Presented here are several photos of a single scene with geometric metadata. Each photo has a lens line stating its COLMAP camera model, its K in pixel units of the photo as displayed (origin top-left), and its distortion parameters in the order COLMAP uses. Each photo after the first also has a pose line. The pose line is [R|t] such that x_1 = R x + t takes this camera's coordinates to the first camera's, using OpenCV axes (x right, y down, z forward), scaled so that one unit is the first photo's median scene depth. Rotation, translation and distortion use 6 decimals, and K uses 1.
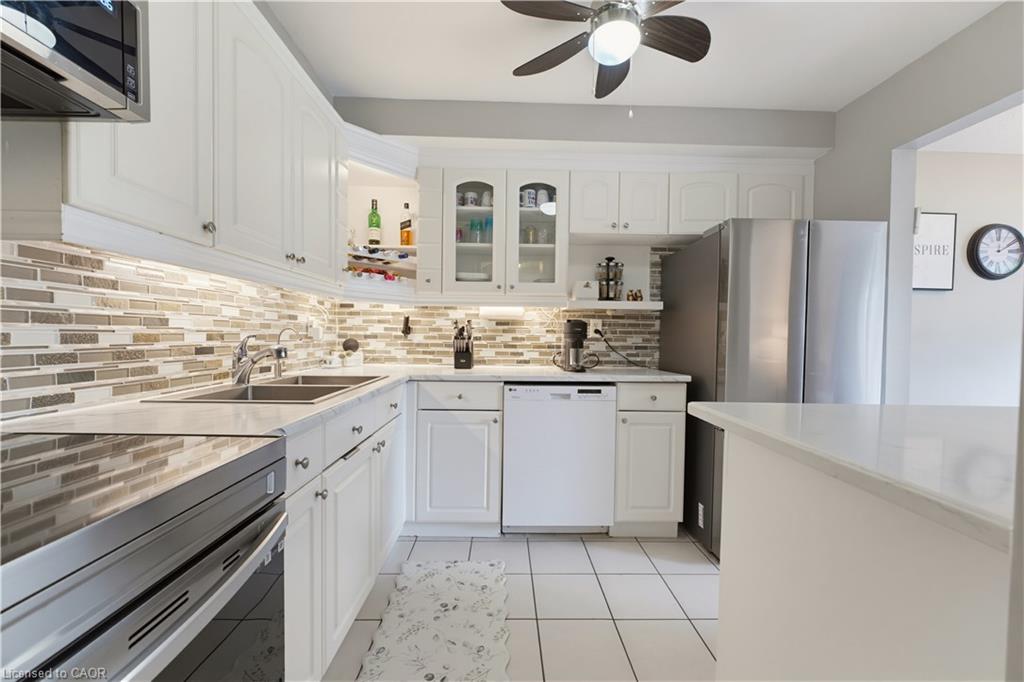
lens RADIAL K [[406.4, 0, 510.0], [0, 406.4, 342.7], [0, 0, 1]] dist [-0.001917, 0.000490]
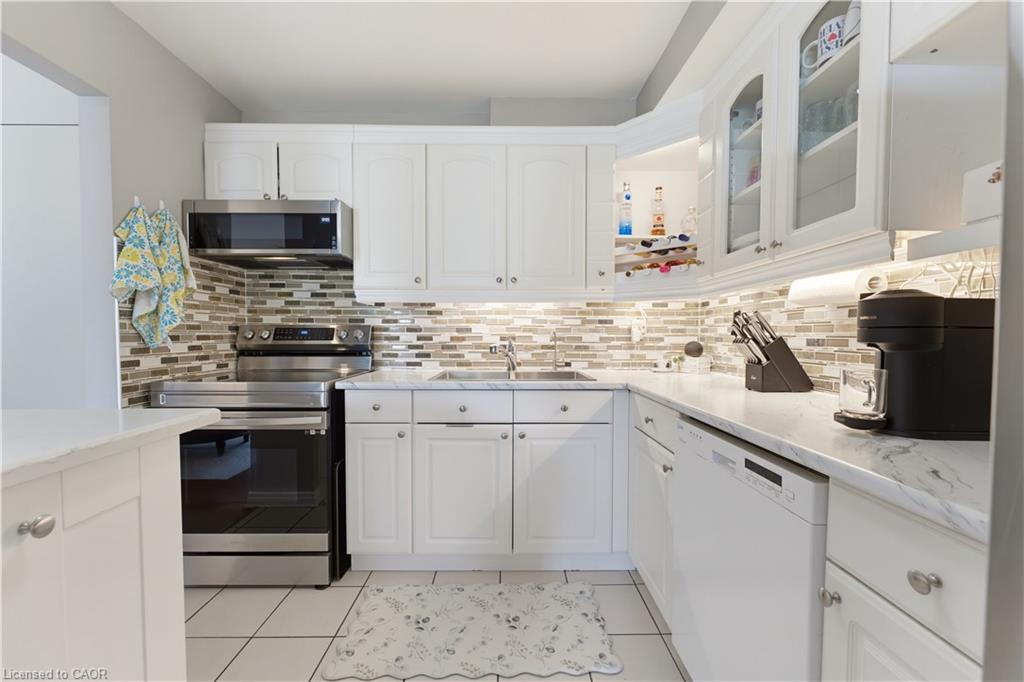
lens RADIAL K [[406.4, 0, 513.0], [0, 406.4, 343.4], [0, 0, 1]] dist [-0.001917, 0.000490]
pose [[-0.003859, 0.006638, -0.999971, 0.525701], [-0.021803, 0.999740, 0.006720, -0.004164], [0.999755, 0.021829, -0.003714, 0.656957]]
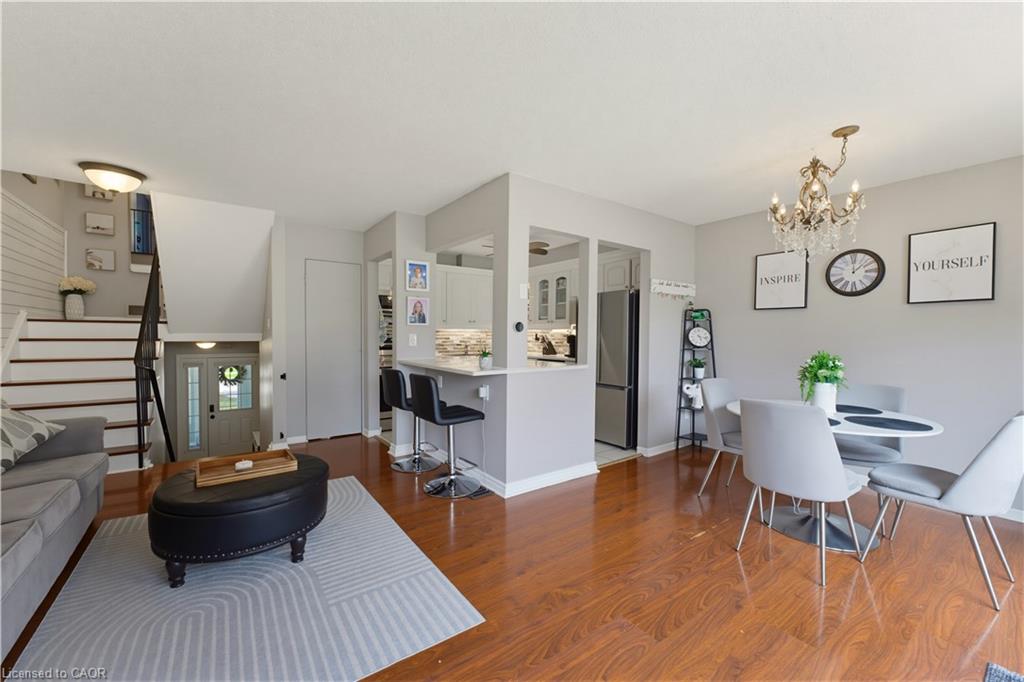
lens RADIAL K [[406.4, 0, 513.7], [0, 406.4, 344.2], [0, 0, 1]] dist [-0.001917, 0.000490]
pose [[0.570080, 0.010212, -0.821526, 1.853730], [-0.014622, 0.999890, 0.002283, -0.003561], [0.821459, 0.010711, 0.570166, -0.568850]]
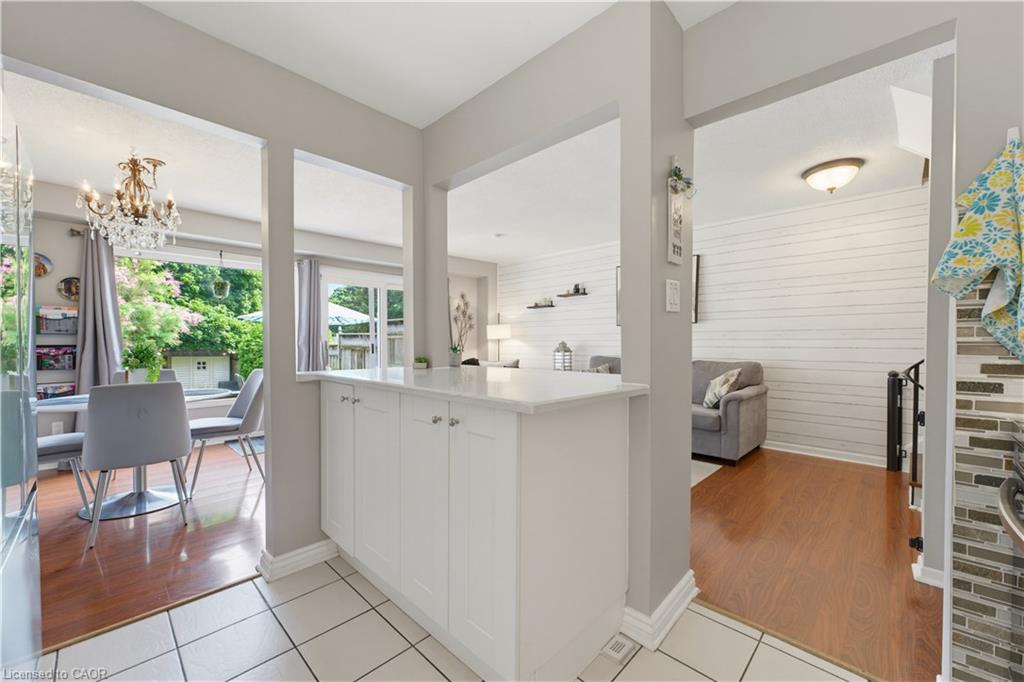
lens RADIAL K [[406.4, 0, 506.8], [0, 406.4, 343.3], [0, 0, 1]] dist [-0.001917, 0.000490]
pose [[-0.708546, -0.017873, 0.705438, 0.013439], [0.000355, 0.999670, 0.025685, -0.011558], [-0.705665, 0.018449, -0.708306, 0.706476]]
